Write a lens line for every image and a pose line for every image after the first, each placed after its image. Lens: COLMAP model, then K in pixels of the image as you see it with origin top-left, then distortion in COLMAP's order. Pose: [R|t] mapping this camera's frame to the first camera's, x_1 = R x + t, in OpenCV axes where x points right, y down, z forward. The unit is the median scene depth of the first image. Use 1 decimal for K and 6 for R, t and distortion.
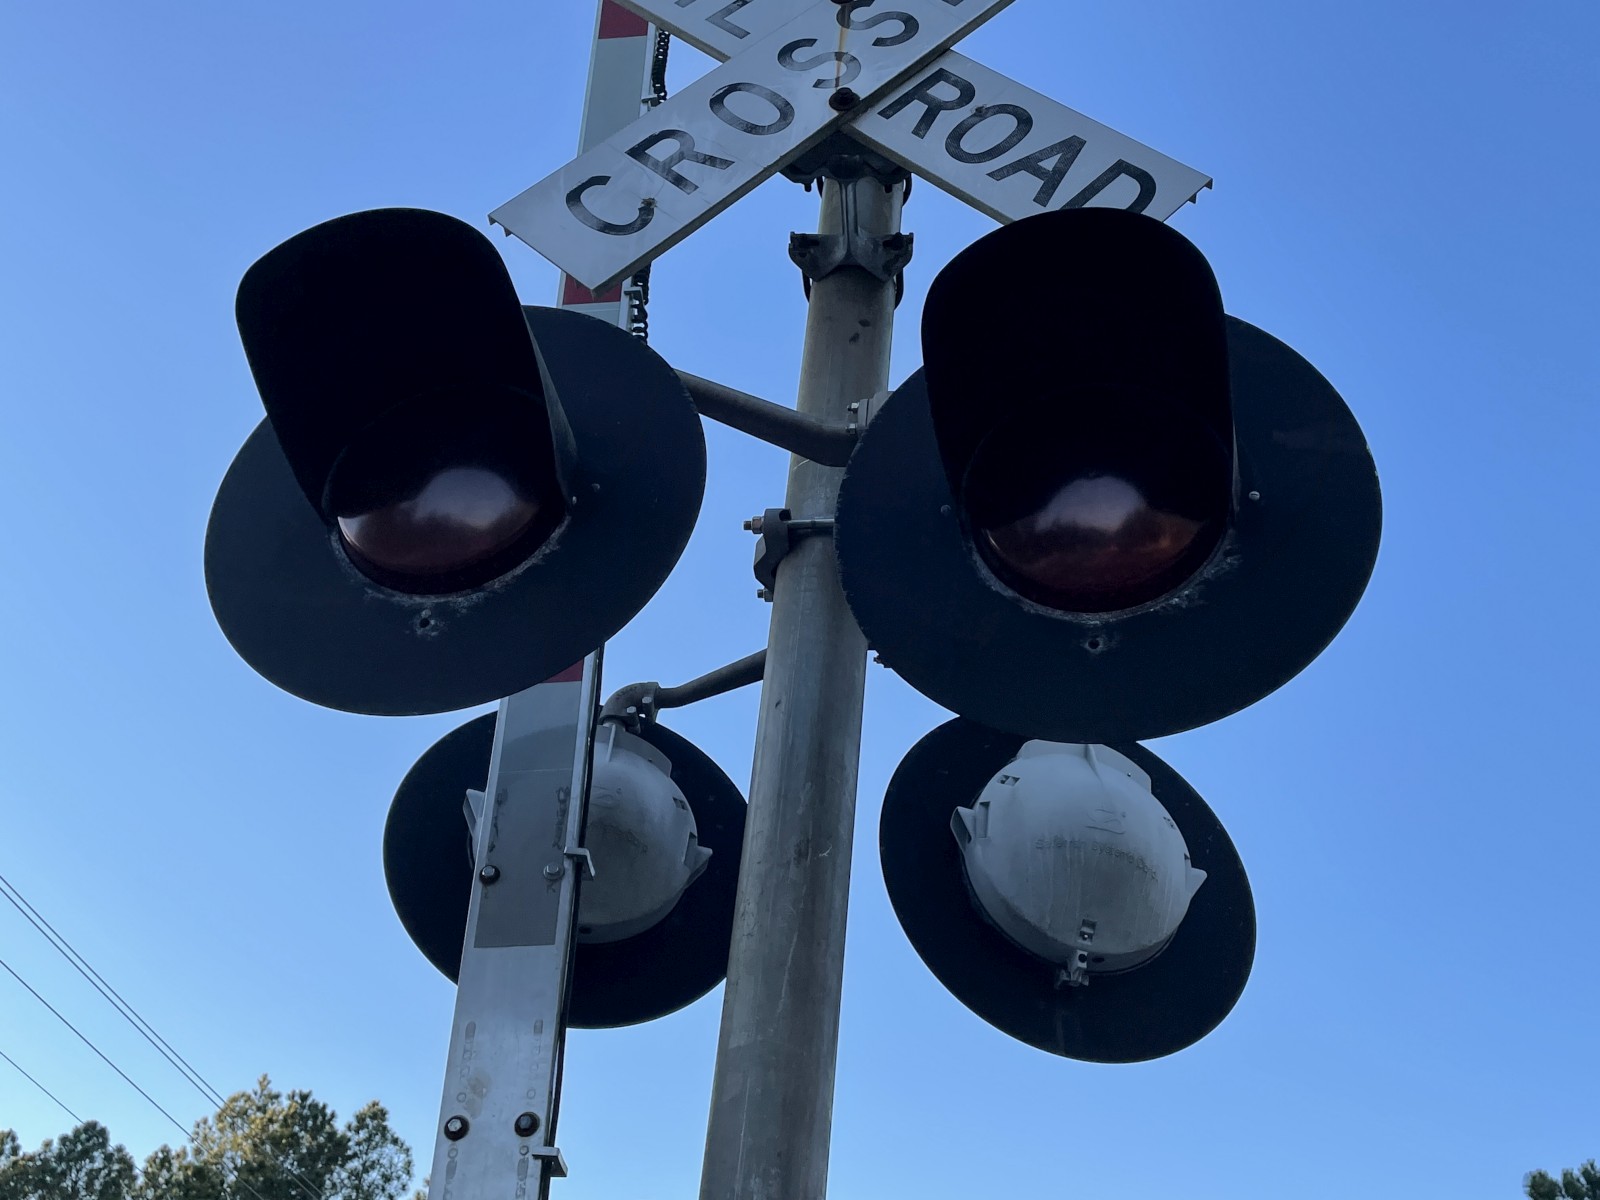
lens RADIAL K [[1688.6, 0, 805.5], [0, 1688.6, 593.4], [0, 0, 1]] dist [0.054424, 0.000000]
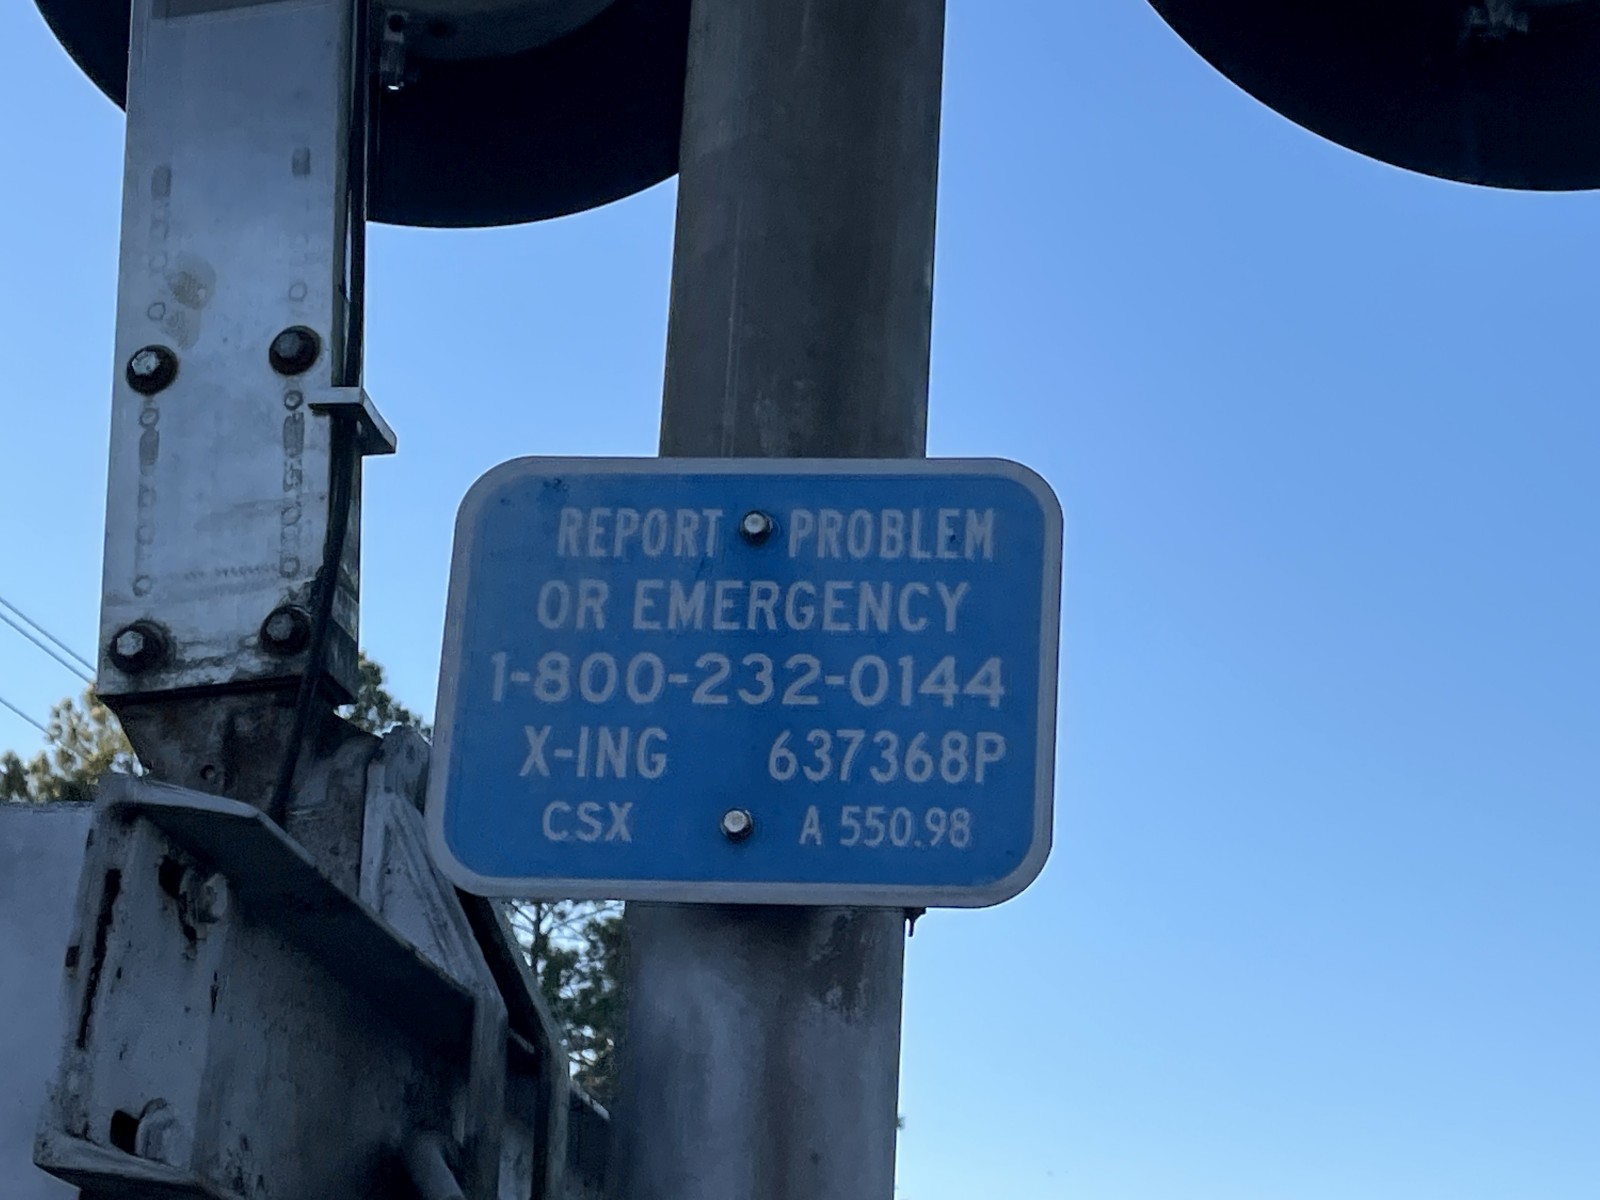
lens RADIAL K [[3271.4, 0, 798.3], [0, 3271.4, 608.6], [0, 0, 1]] dist [0.044831, 0.000000]
pose [[0.991117, -0.079729, -0.106443, 0.053703], [0.106714, 0.954414, 0.278758, 0.112060], [0.079366, -0.287641, 0.954444, 0.092617]]
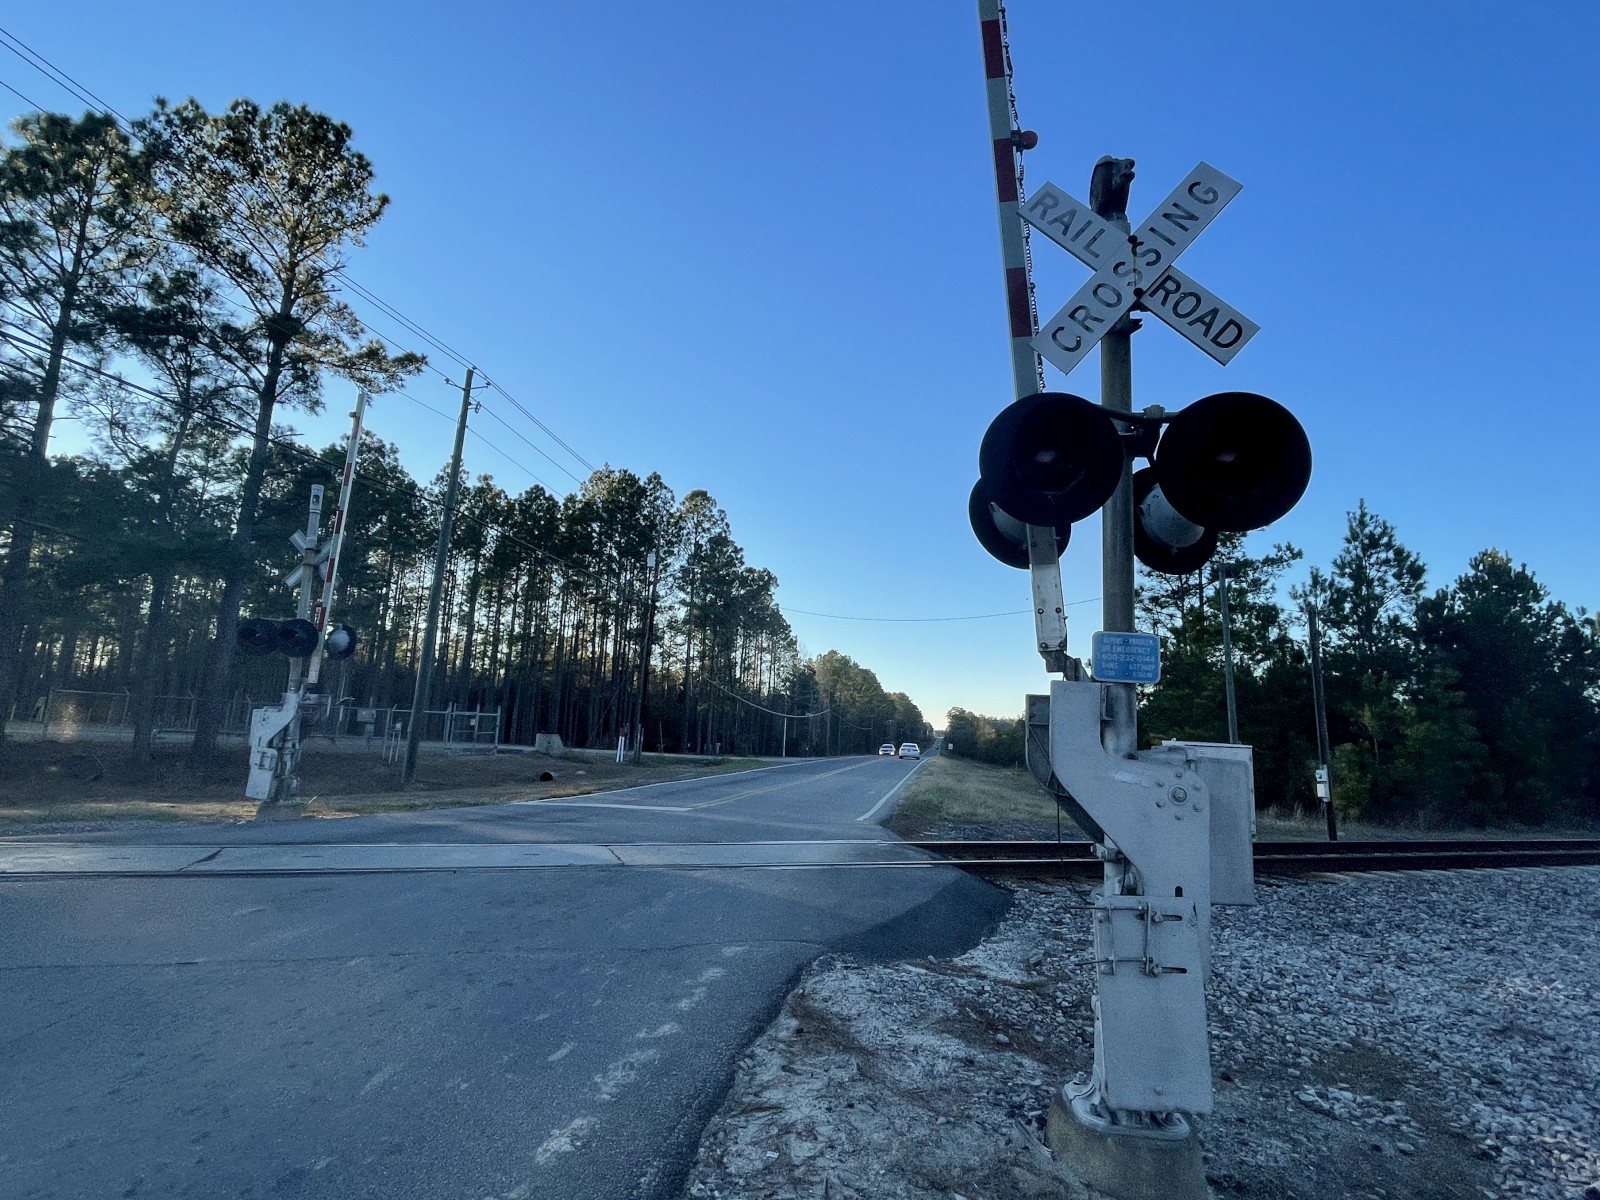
lens RADIAL K [[800.9, 0, 800.0], [0, 800.9, 603.3], [0, 0, 1]] dist [-0.005101, -0.000417]
pose [[0.998507, -0.036938, -0.040249, -0.576051], [0.051221, 0.889202, 0.454638, -0.498337], [0.018996, -0.456021, 0.889766, -0.586927]]
